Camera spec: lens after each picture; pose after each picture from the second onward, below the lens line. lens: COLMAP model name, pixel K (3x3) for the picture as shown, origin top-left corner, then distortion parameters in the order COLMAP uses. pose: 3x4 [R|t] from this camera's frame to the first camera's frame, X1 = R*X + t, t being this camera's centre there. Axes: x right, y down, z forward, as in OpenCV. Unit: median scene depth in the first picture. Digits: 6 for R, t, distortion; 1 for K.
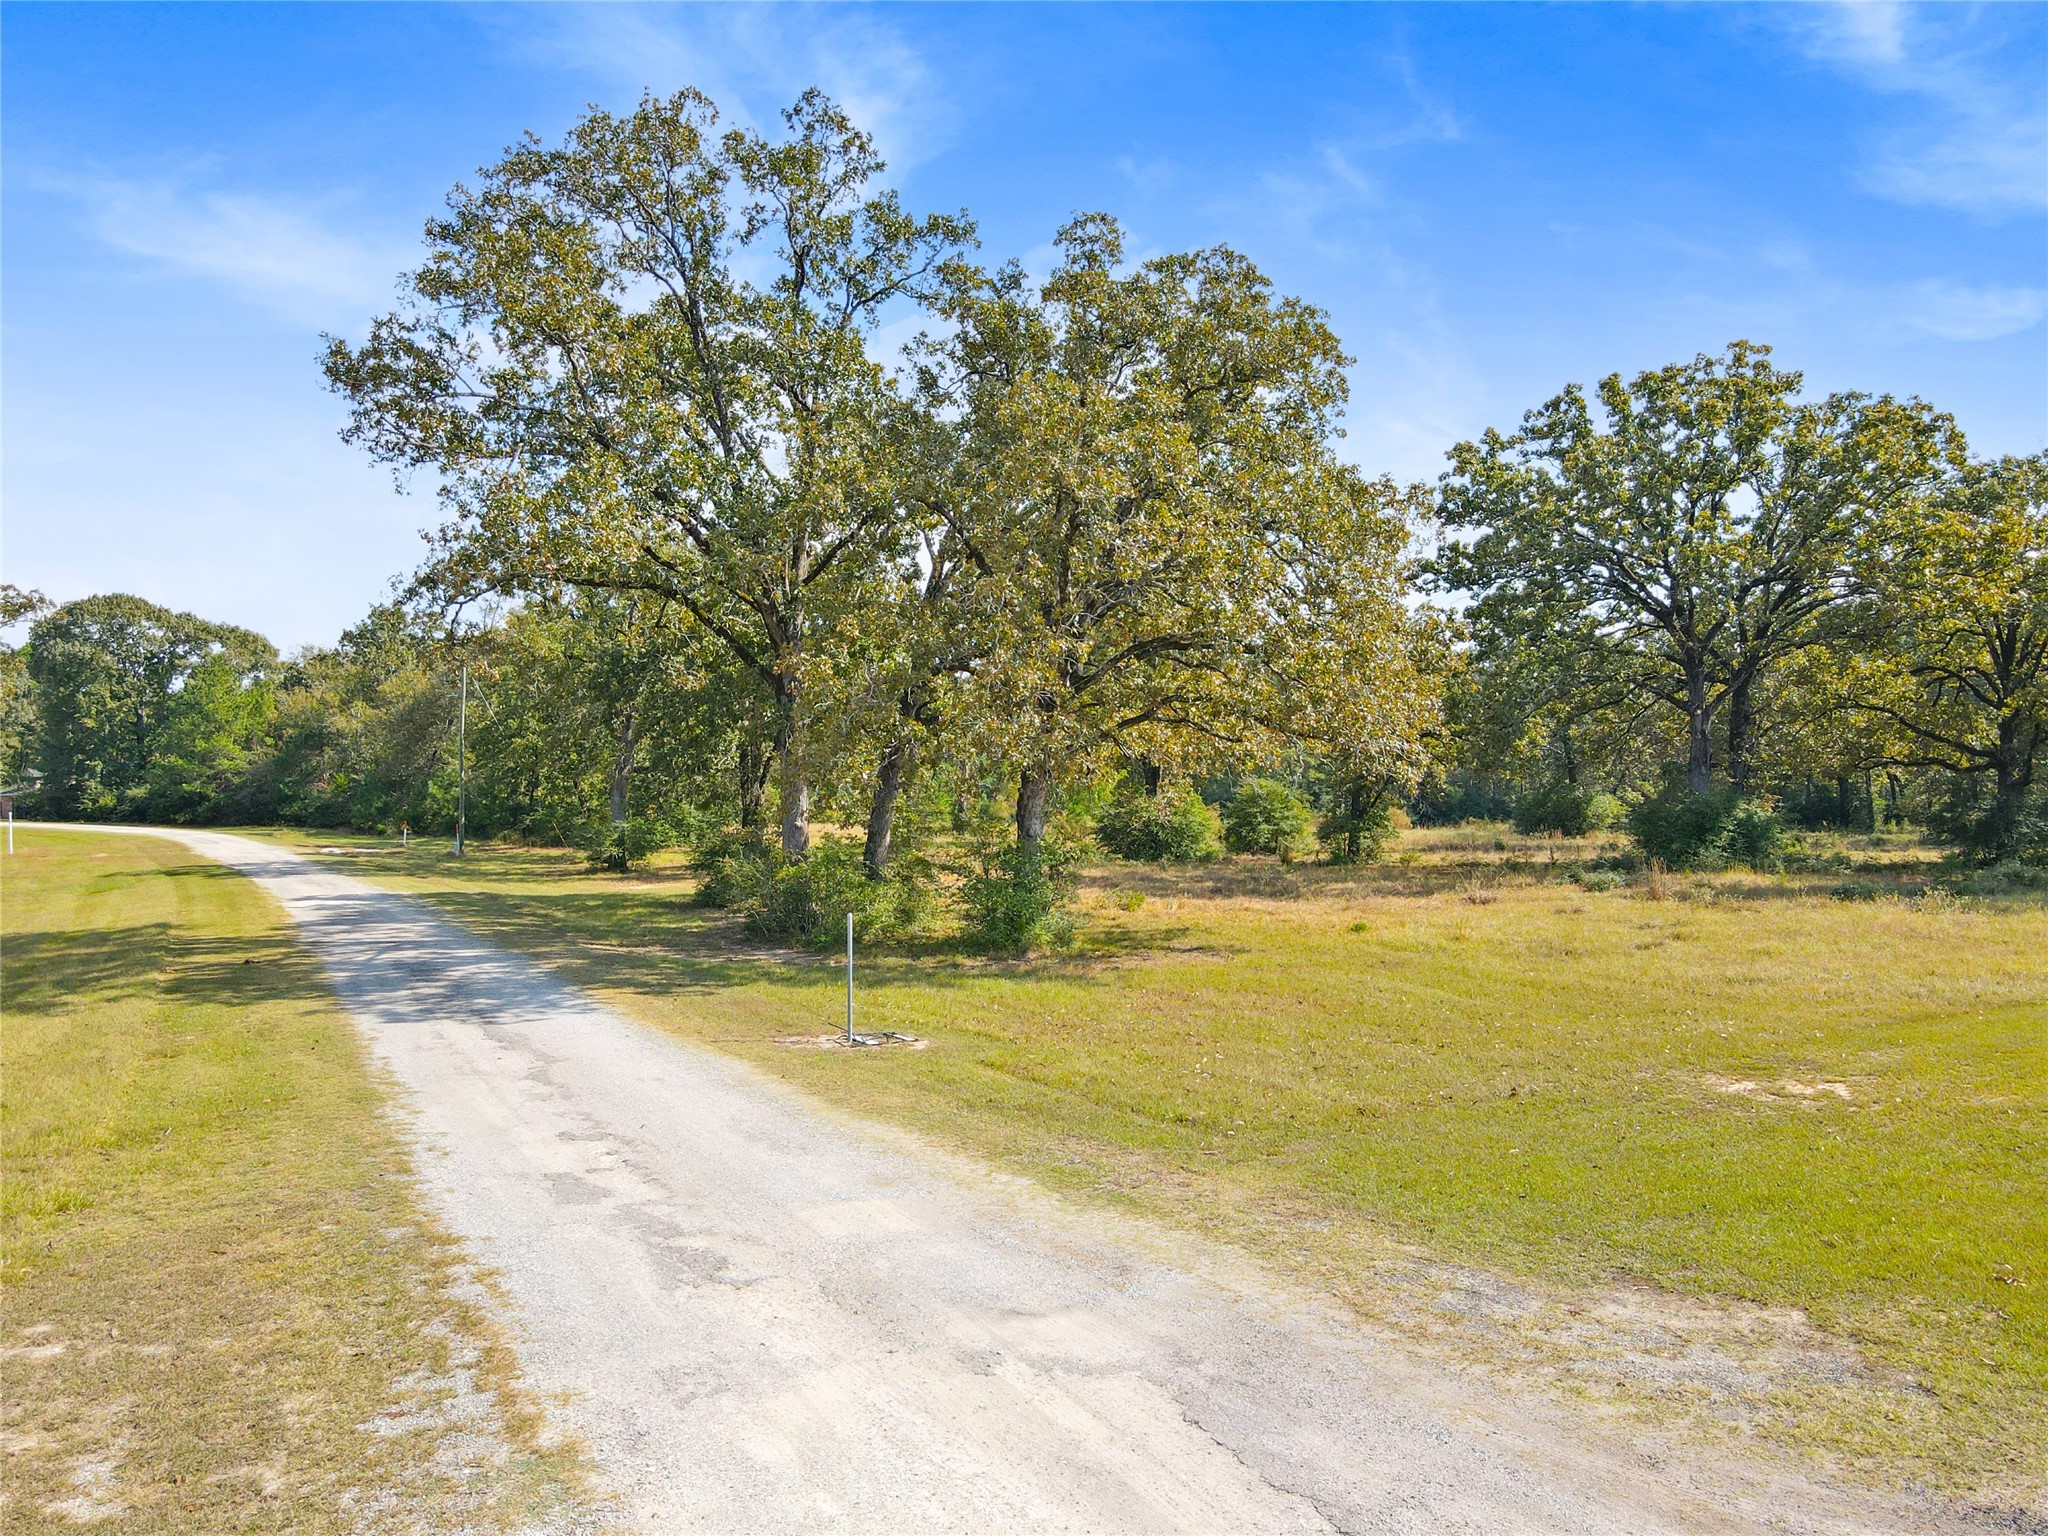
lens RADIAL K [[1441.3, 0, 1021.8], [0, 1441.3, 763.5], [0, 0, 1]] dist [-0.000565, 0.013405]
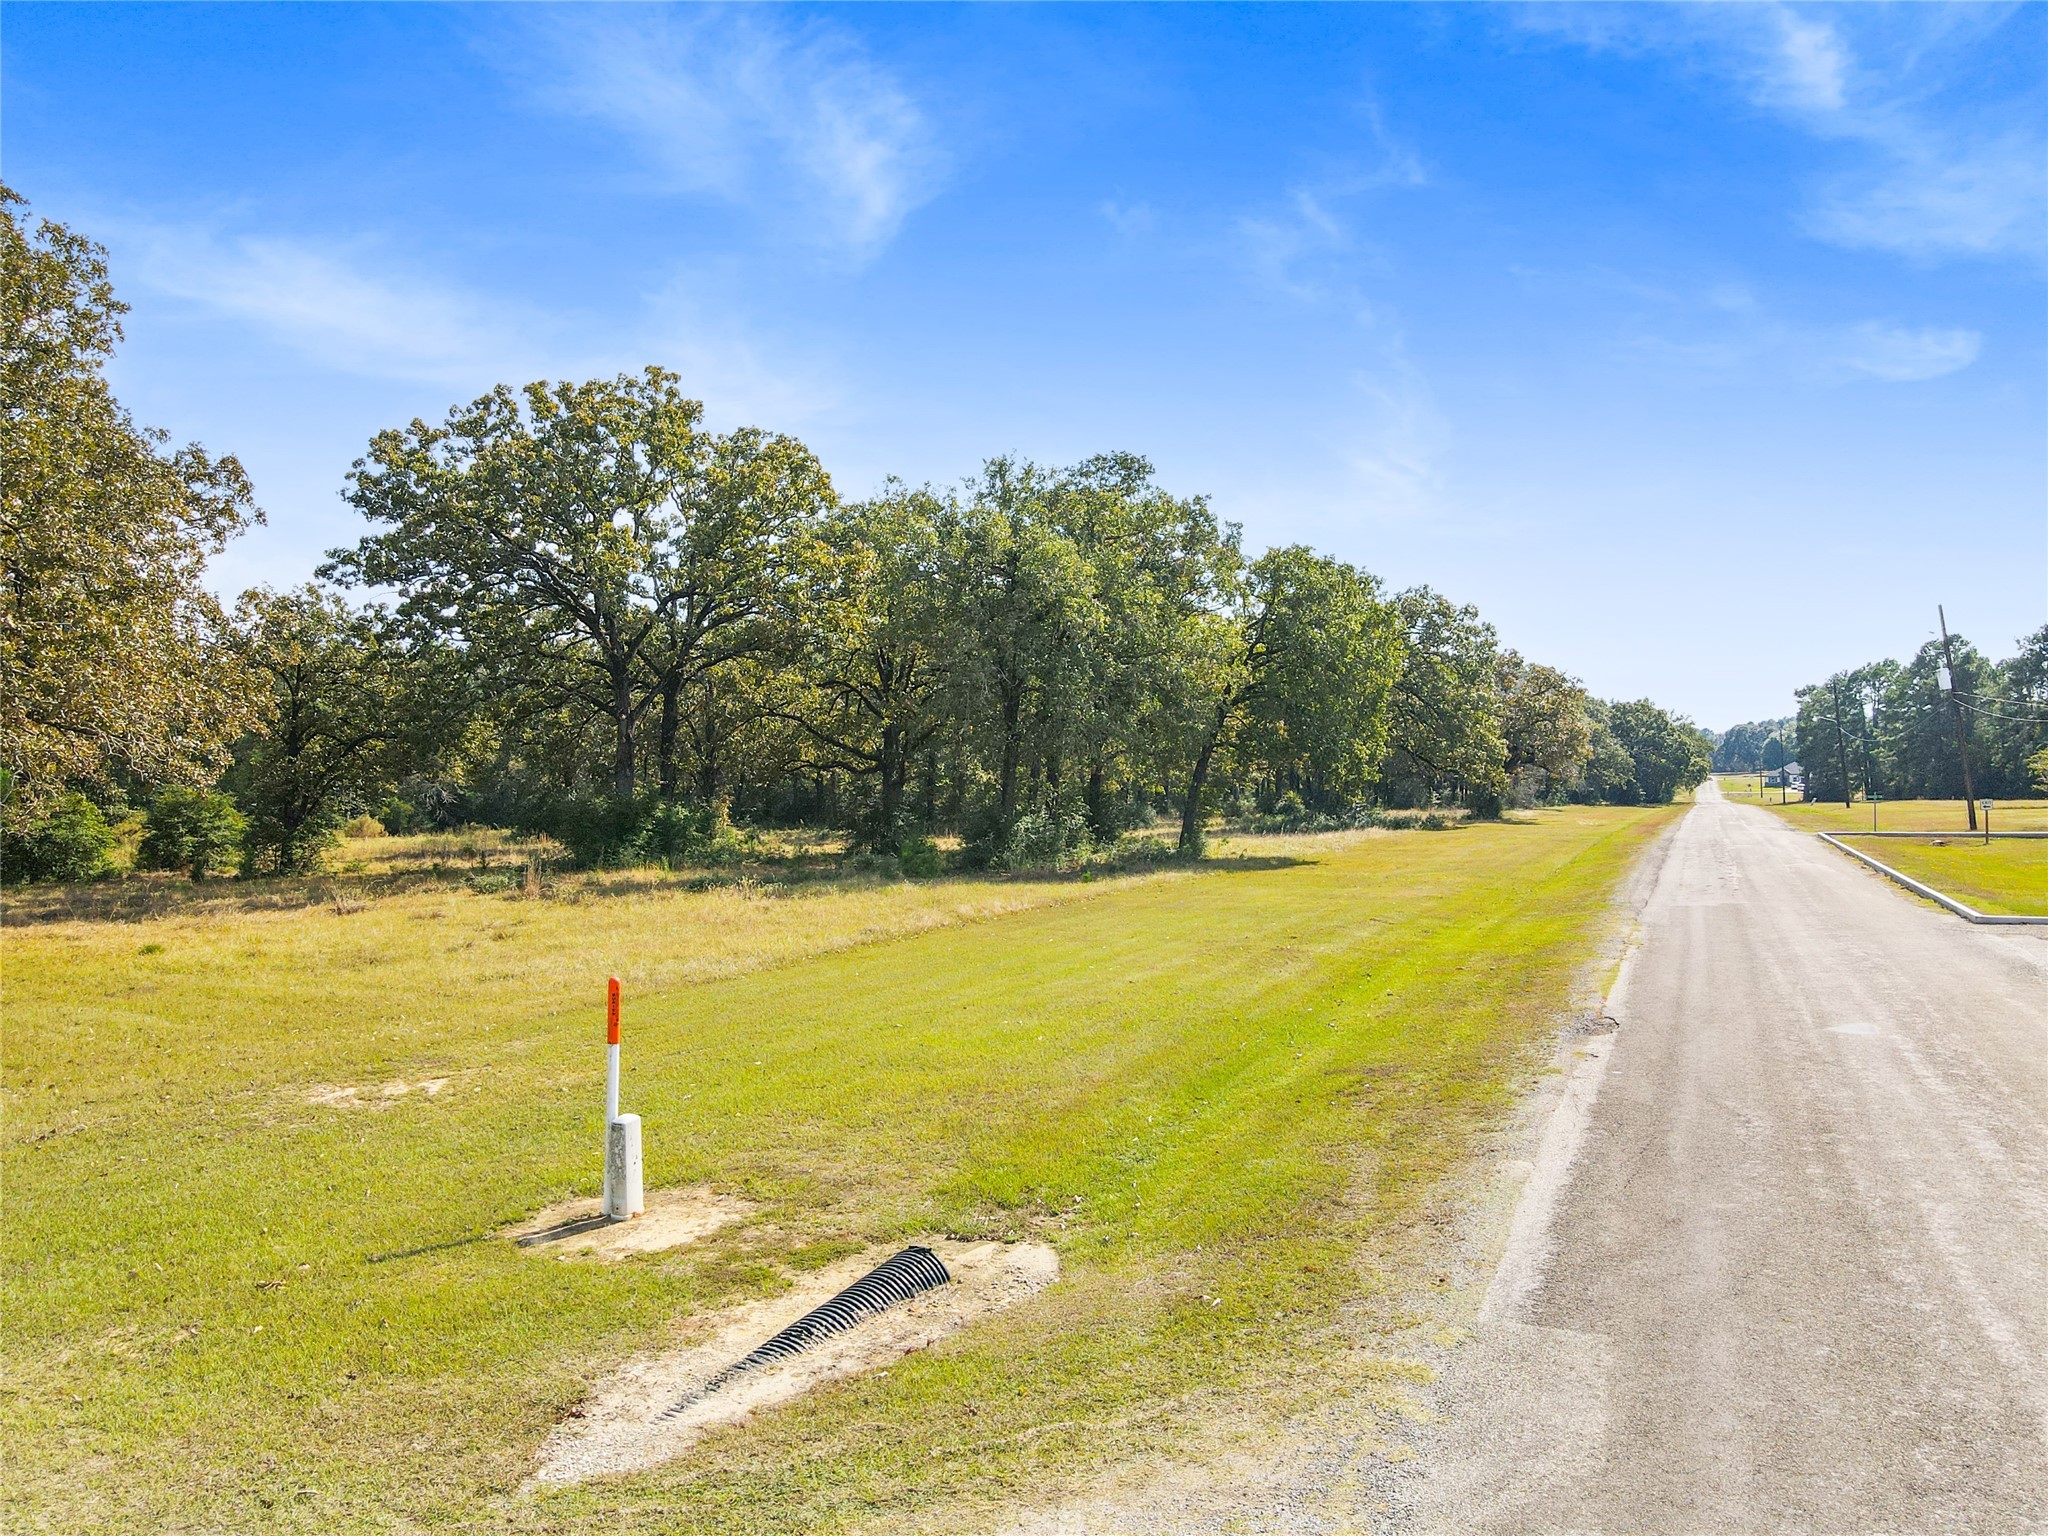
lens RADIAL K [[1441.3, 0, 1020.0], [0, 1441.3, 771.5], [0, 0, 1]] dist [-0.000565, 0.013405]
pose [[0.838878, -0.002282, 0.544314, 0.140429], [0.001883, 0.999997, 0.001292, 0.002870], [-0.544316, -0.000059, 0.838880, -0.029332]]
